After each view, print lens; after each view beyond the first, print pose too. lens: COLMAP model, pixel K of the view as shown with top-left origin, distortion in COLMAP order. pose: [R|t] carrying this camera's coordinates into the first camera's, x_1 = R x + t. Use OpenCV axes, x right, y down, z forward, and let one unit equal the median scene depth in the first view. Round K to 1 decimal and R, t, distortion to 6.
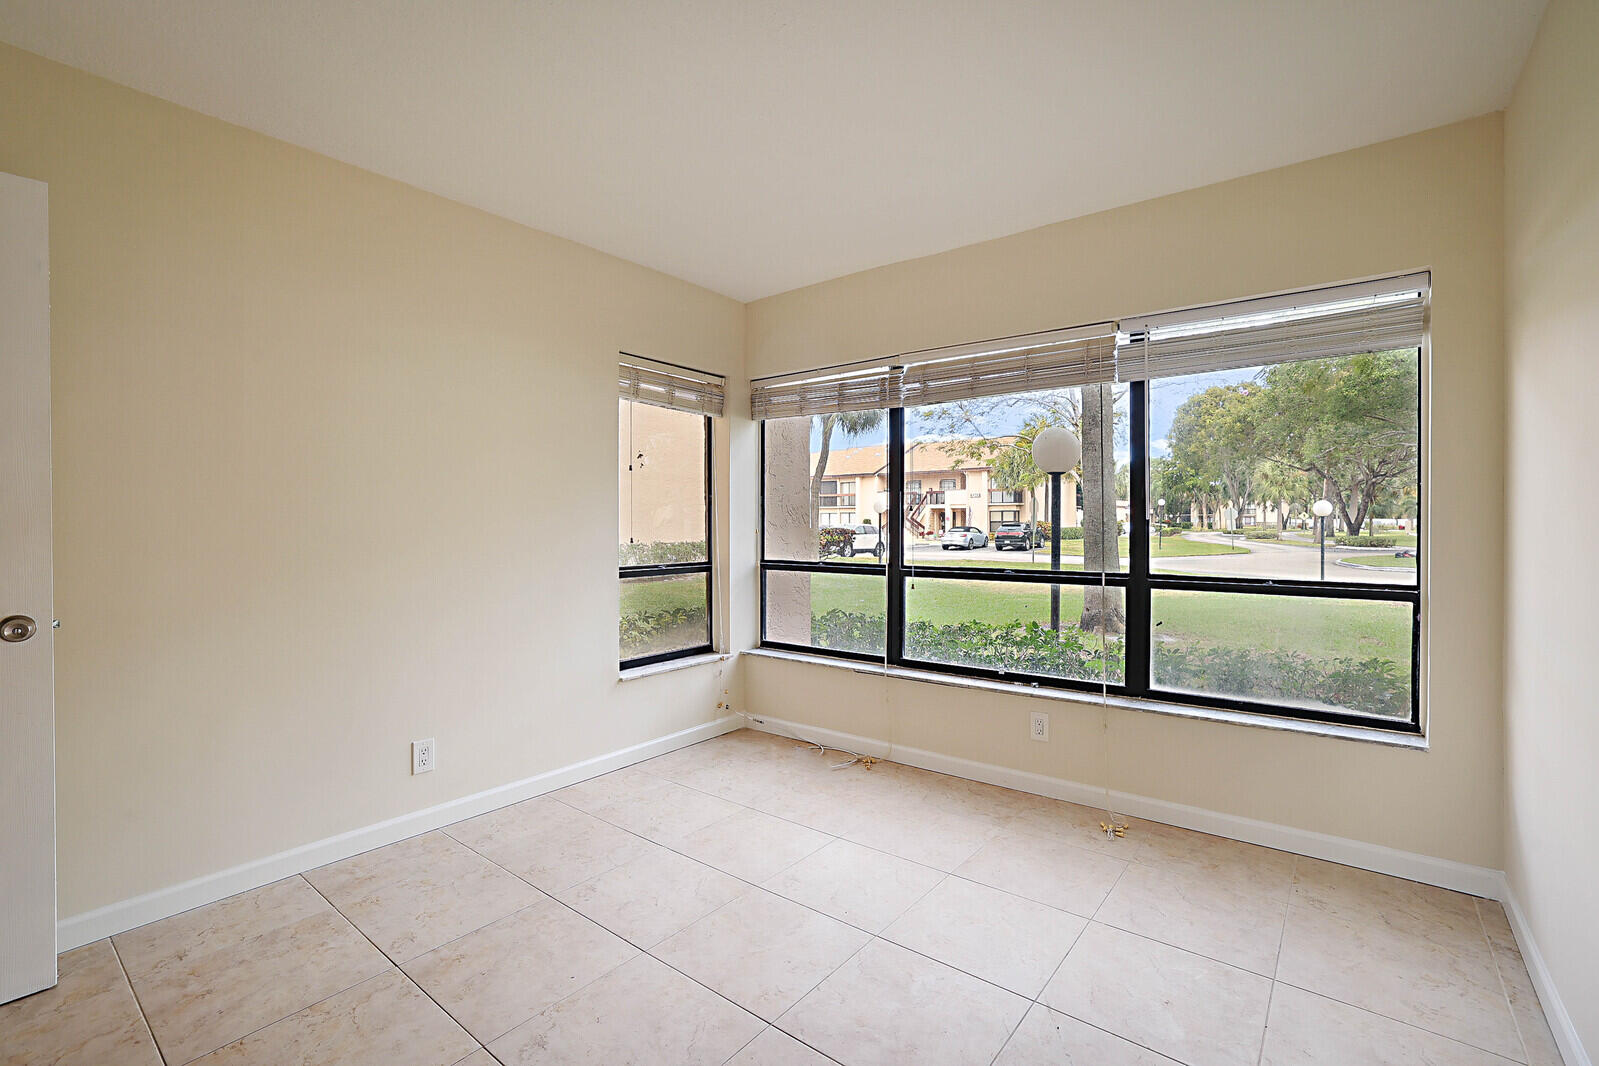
lens RADIAL K [[690.7, 0, 784.0], [0, 690.7, 525.5], [0, 0, 1]] dist [-0.039474, 0.001899]
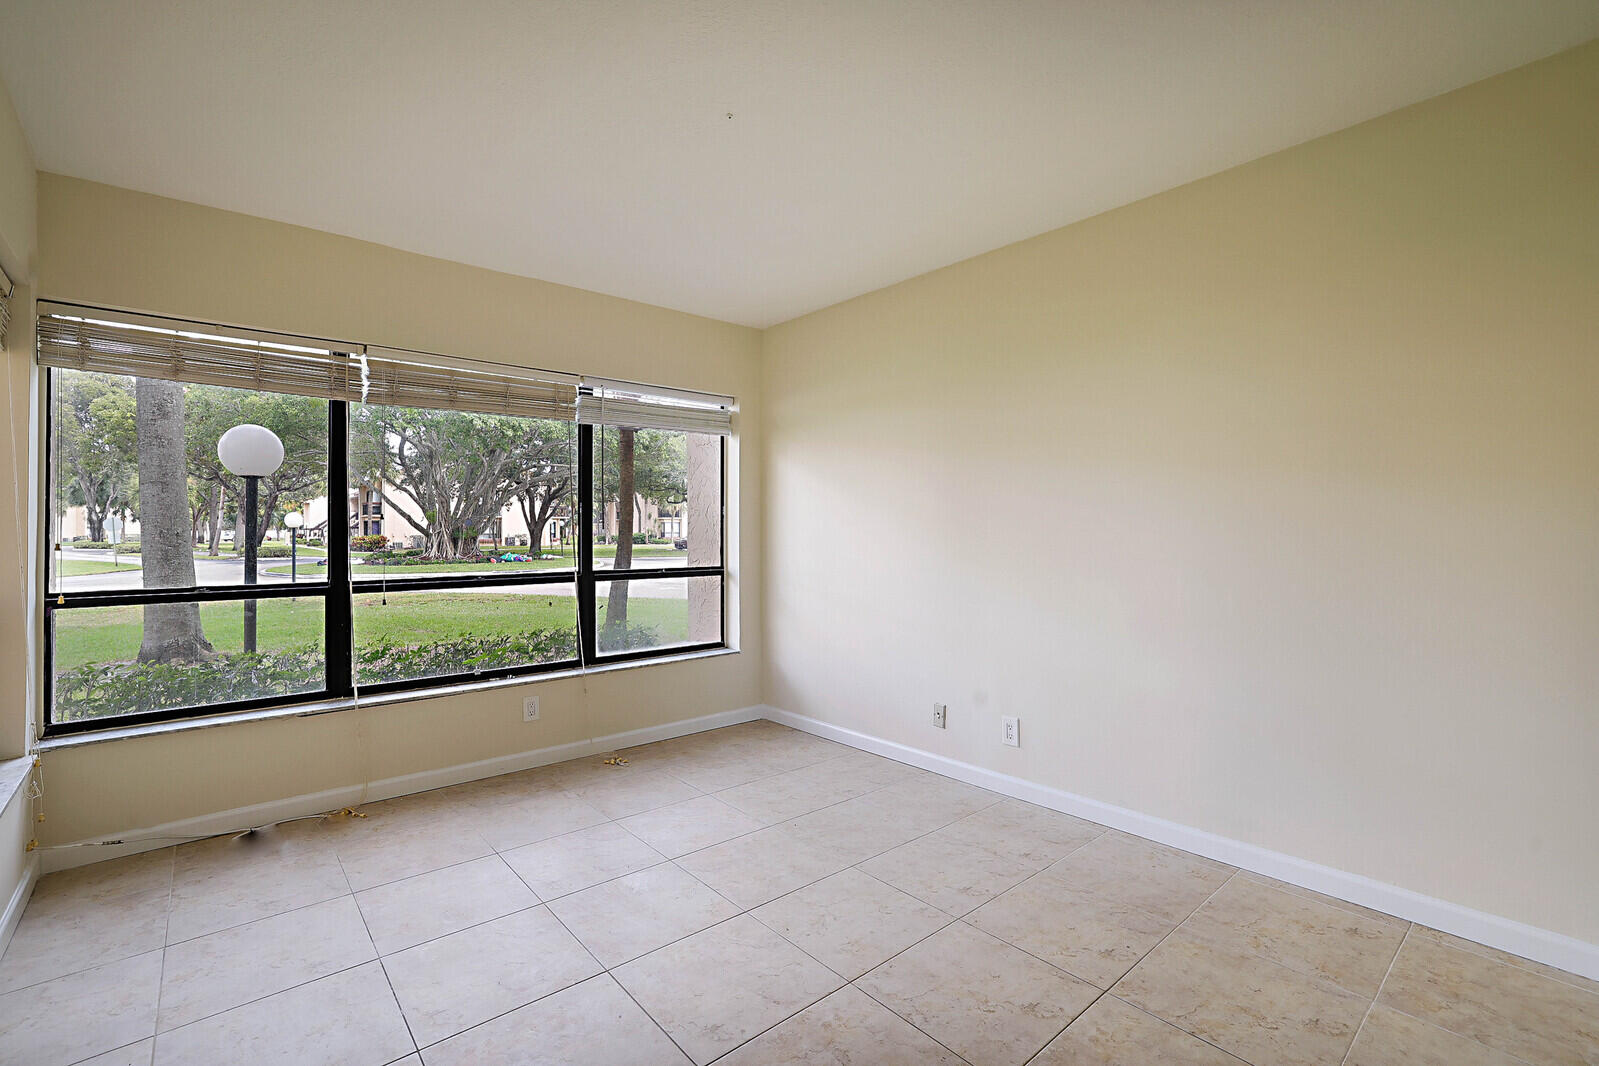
lens RADIAL K [[690.7, 0, 787.4], [0, 690.7, 527.1], [0, 0, 1]] dist [-0.039474, 0.001899]
pose [[0.207183, 0.000132, 0.978302, -0.669159], [0.002491, 0.999997, -0.000662, -0.011465], [-0.978299, 0.002574, 0.207182, 0.333522]]
